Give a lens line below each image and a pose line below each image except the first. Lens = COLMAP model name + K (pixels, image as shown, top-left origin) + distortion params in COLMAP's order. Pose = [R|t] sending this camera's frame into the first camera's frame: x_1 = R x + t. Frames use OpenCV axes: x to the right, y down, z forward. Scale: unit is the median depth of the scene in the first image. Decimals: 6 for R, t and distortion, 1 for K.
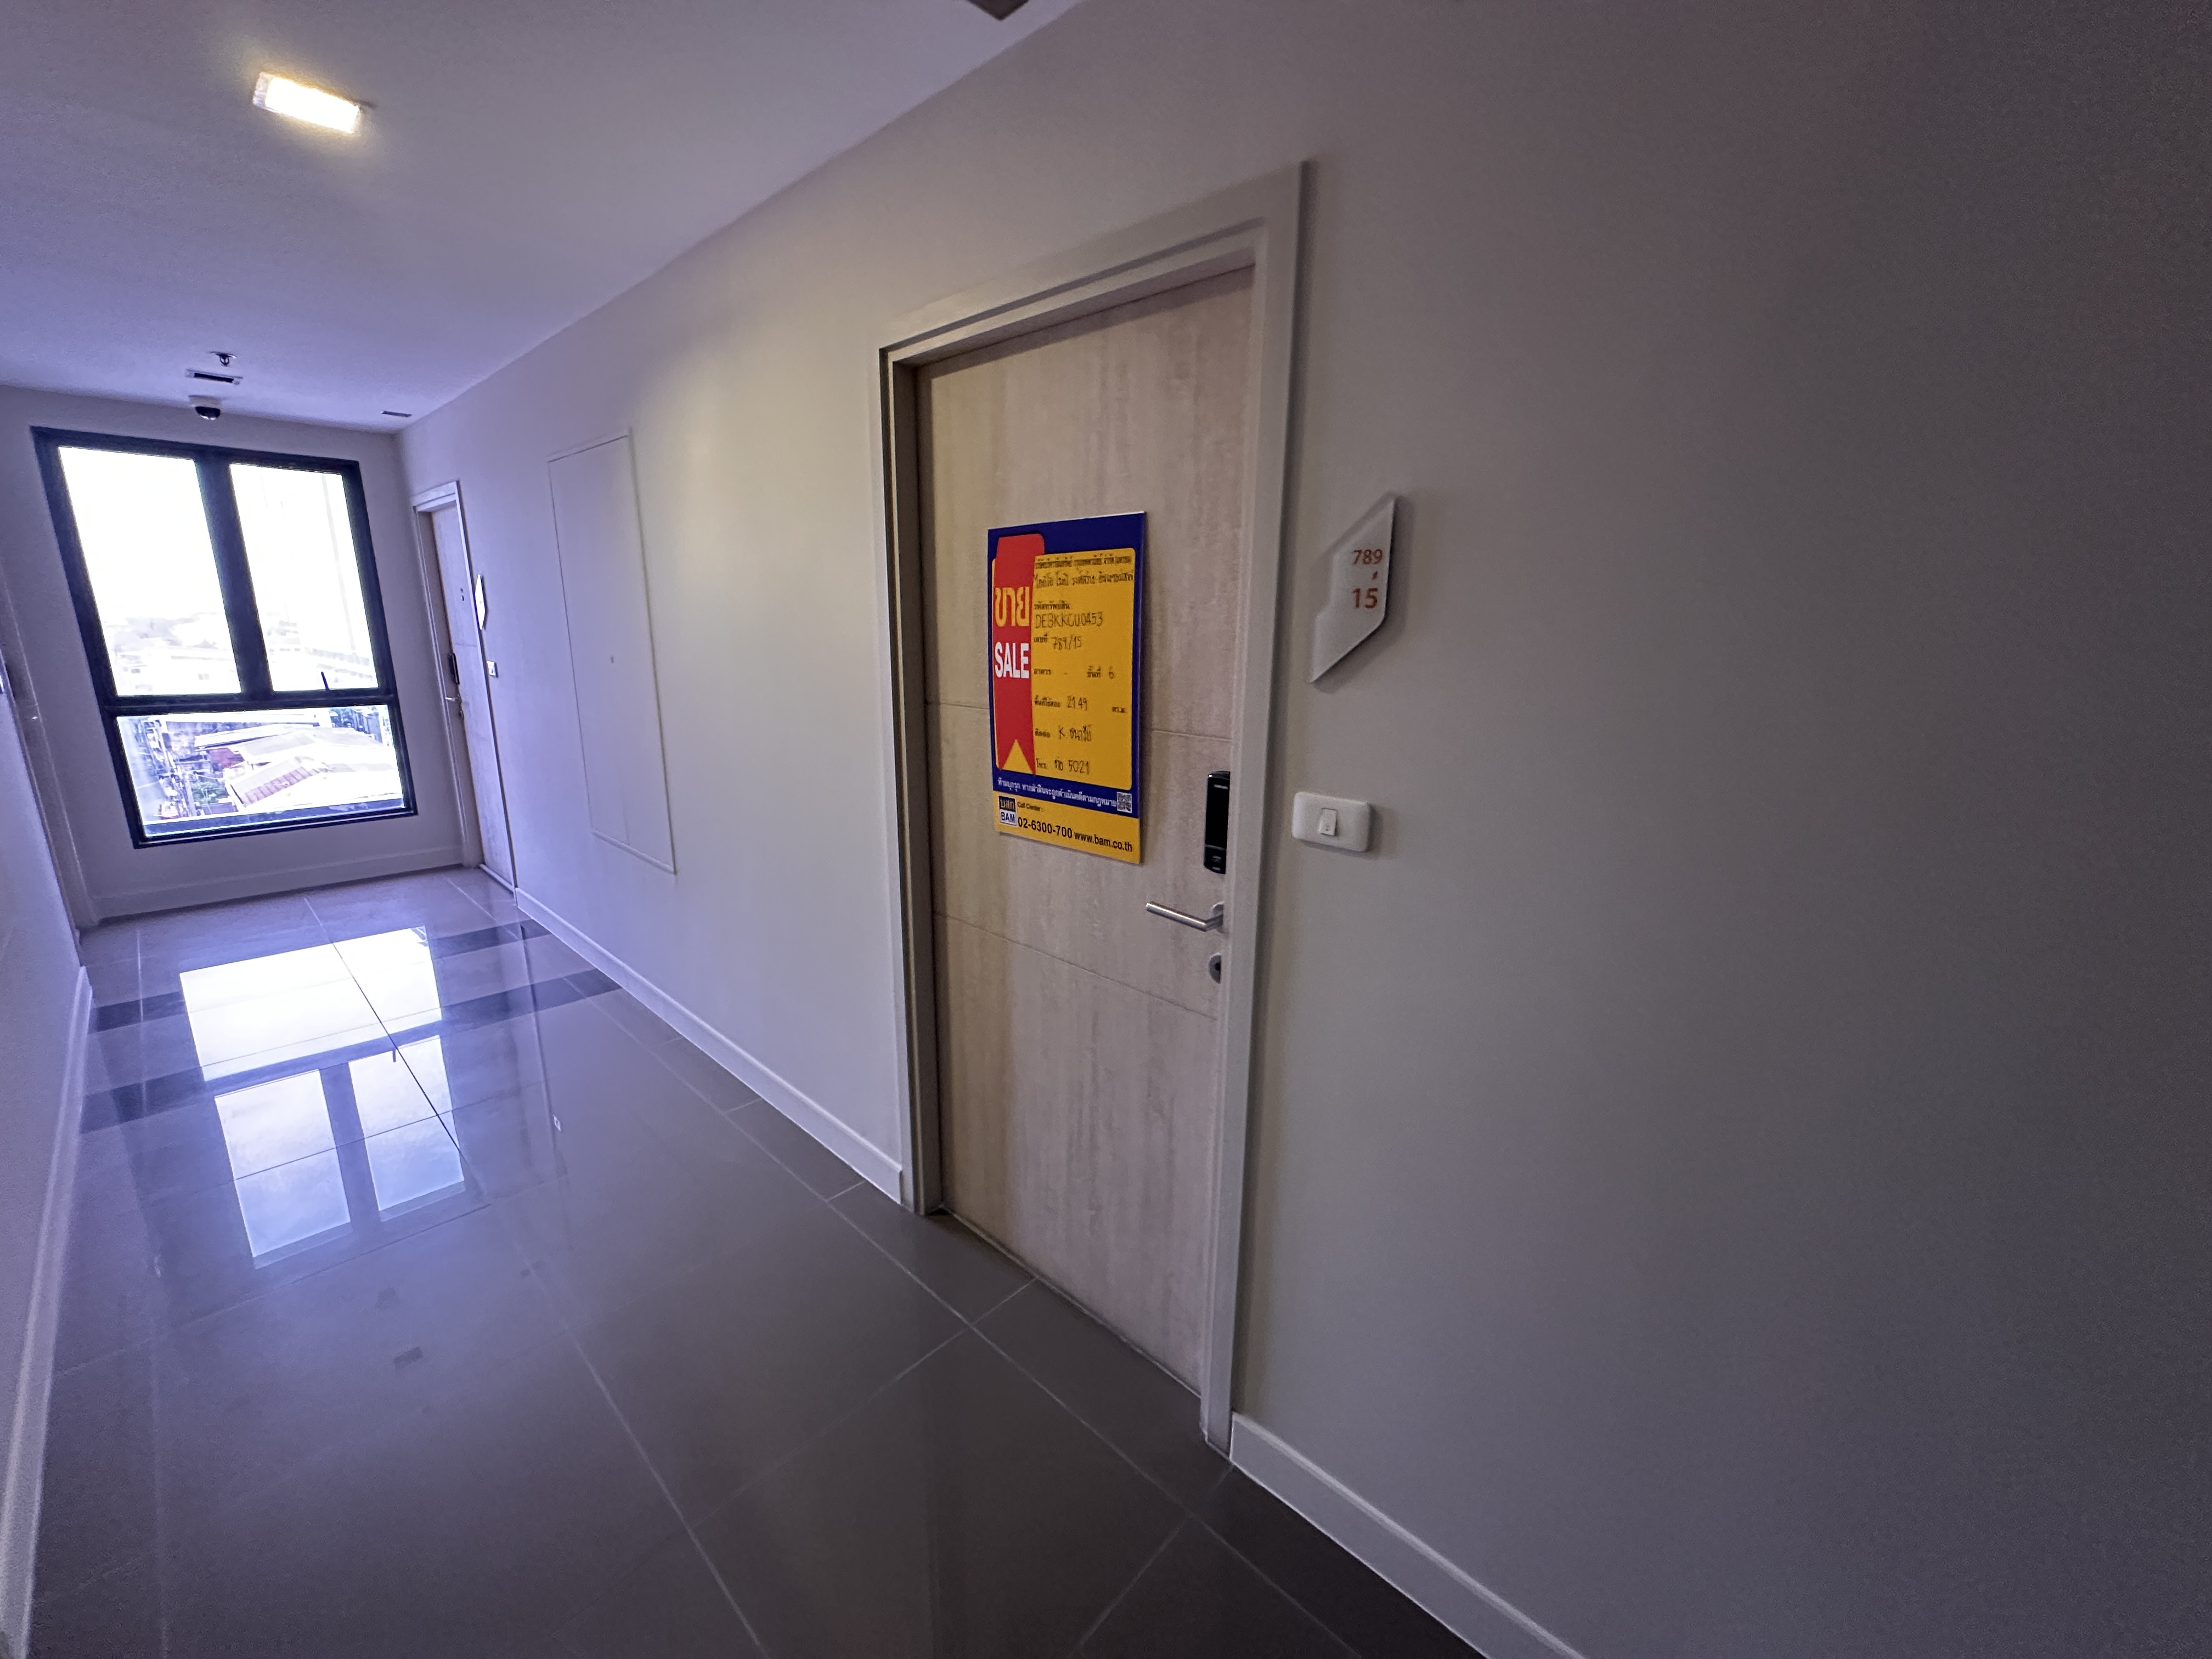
lens RADIAL K [[884.6, 0, 1106.4], [0, 884.6, 826.1], [0, 0, 1]] dist [0.002320, 0.000113]
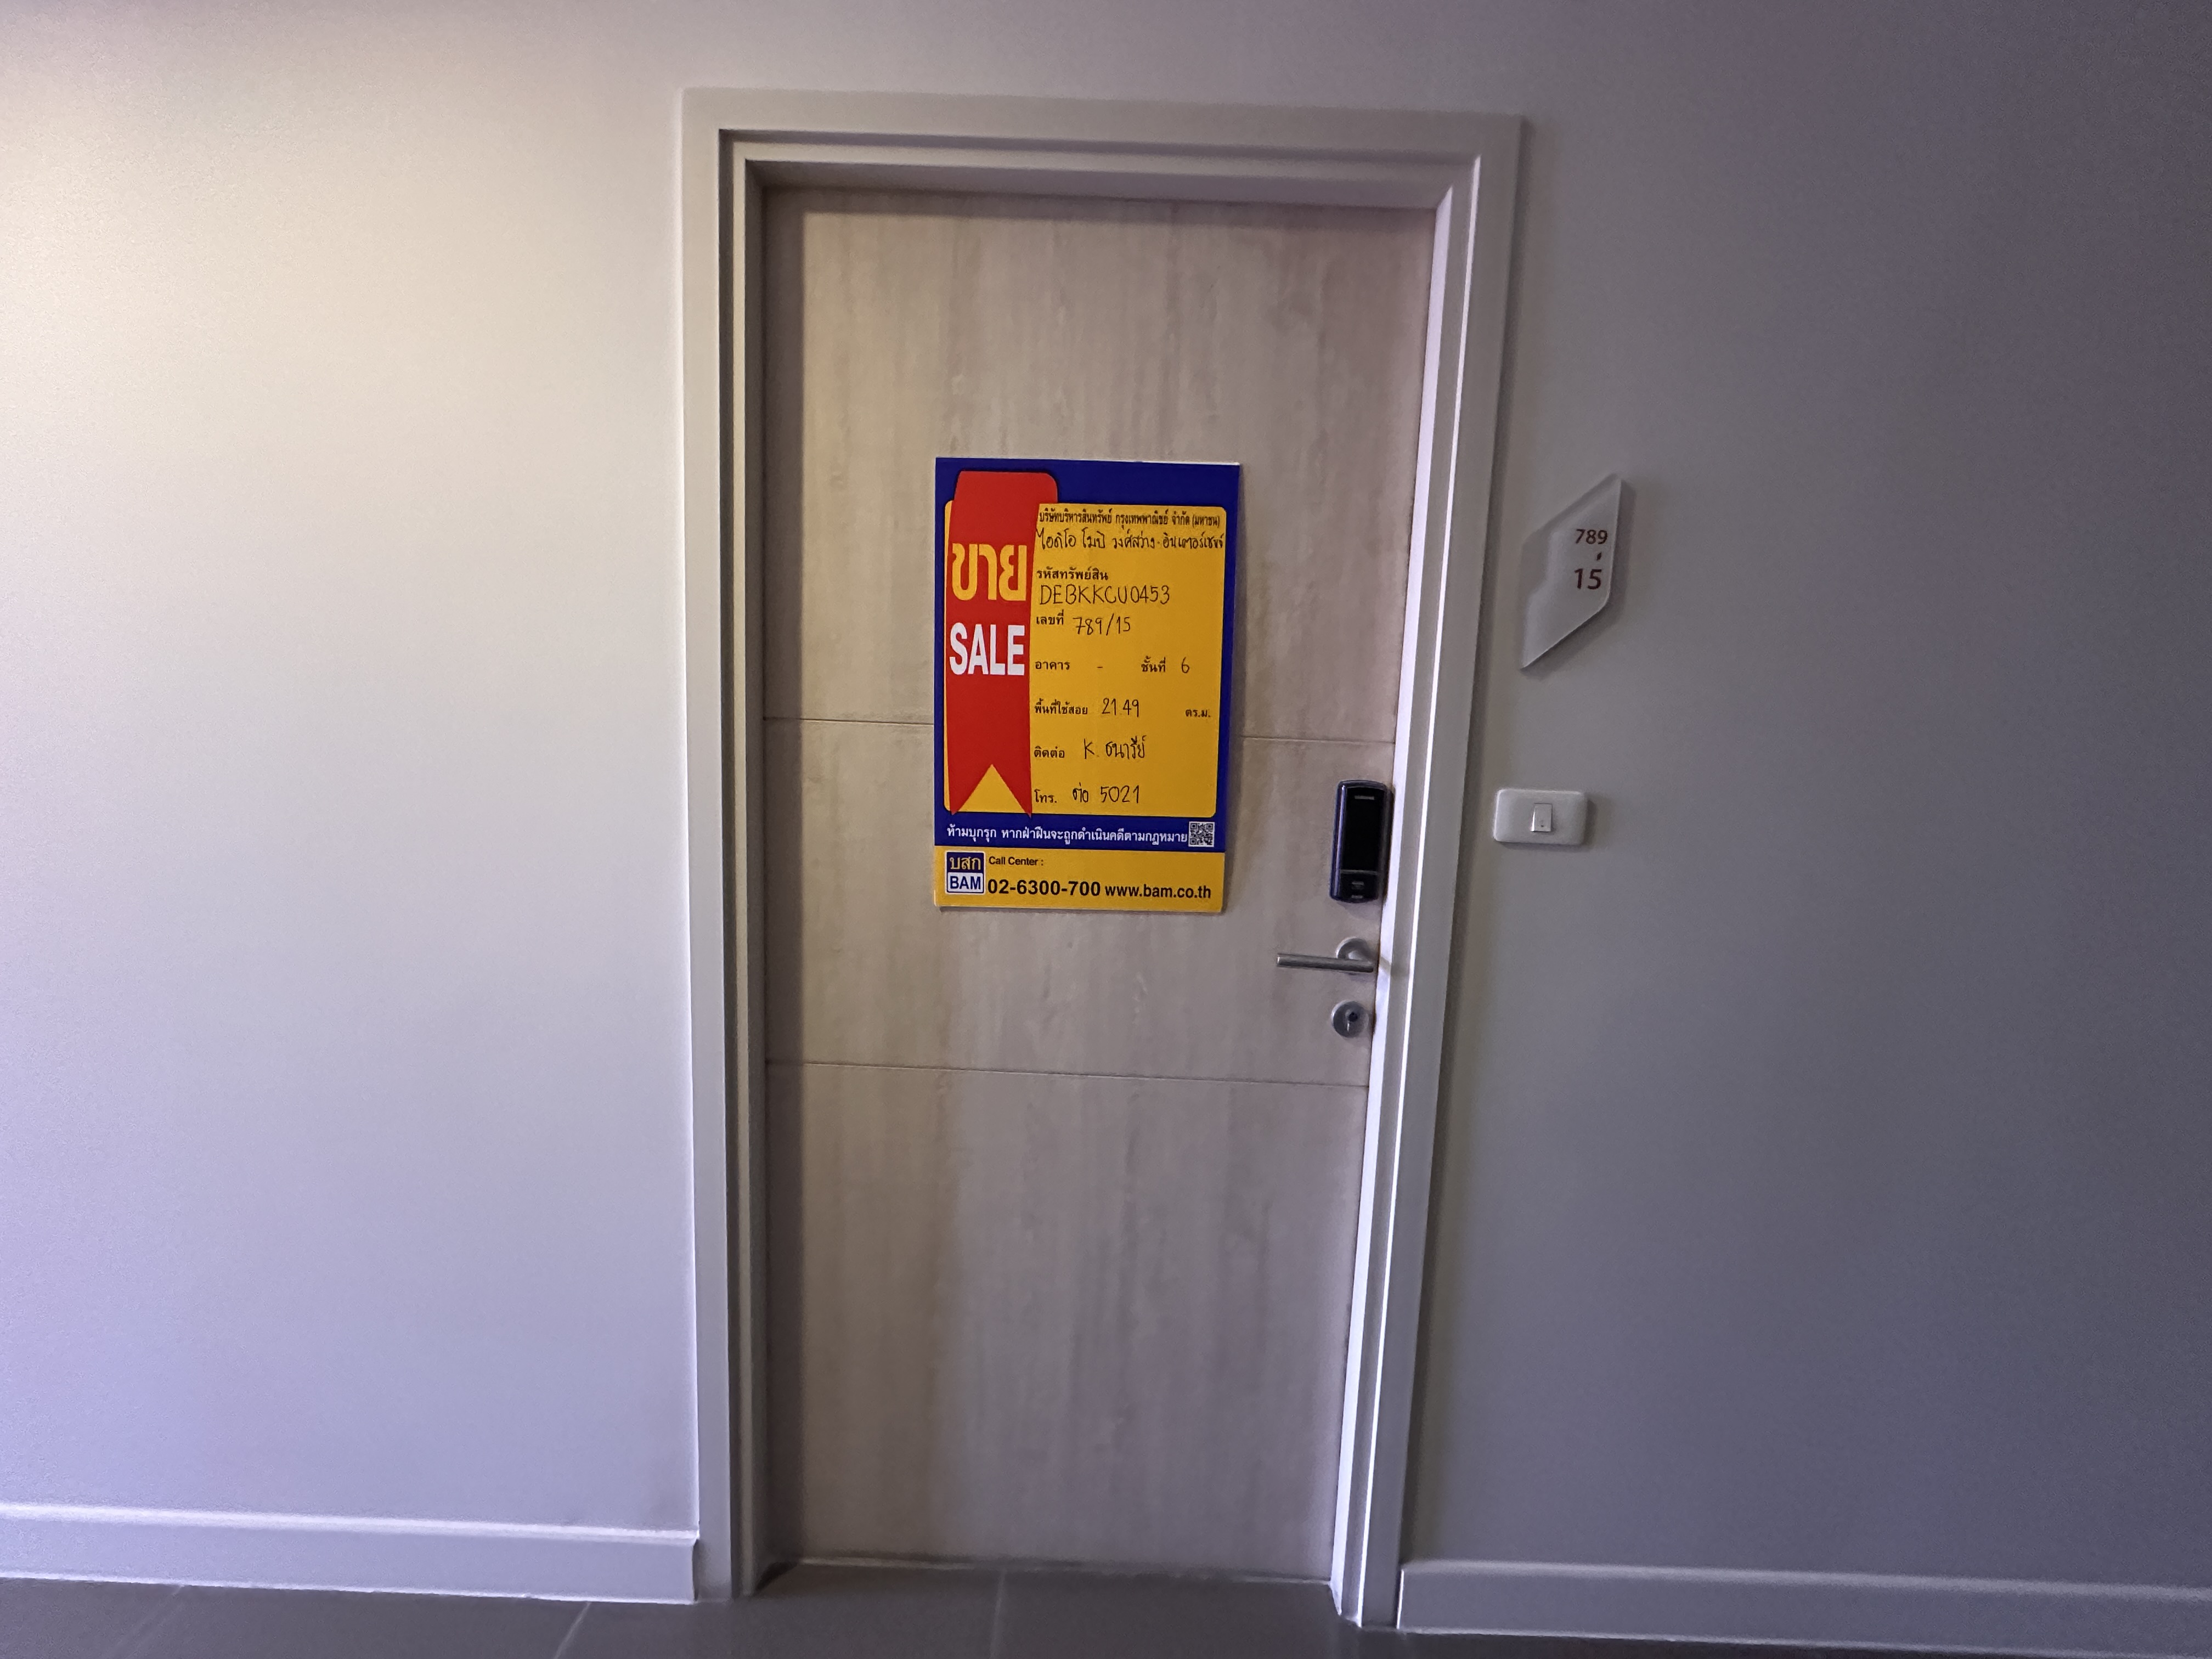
lens RADIAL K [[884.6, 0, 1105.7], [0, 884.6, 834.5], [0, 0, 1]] dist [0.002320, 0.000113]
pose [[0.734514, -0.058281, 0.676086, -0.560976], [0.125749, 0.990739, -0.051211, 0.001962], [-0.666841, 0.122632, 0.735041, 0.492766]]
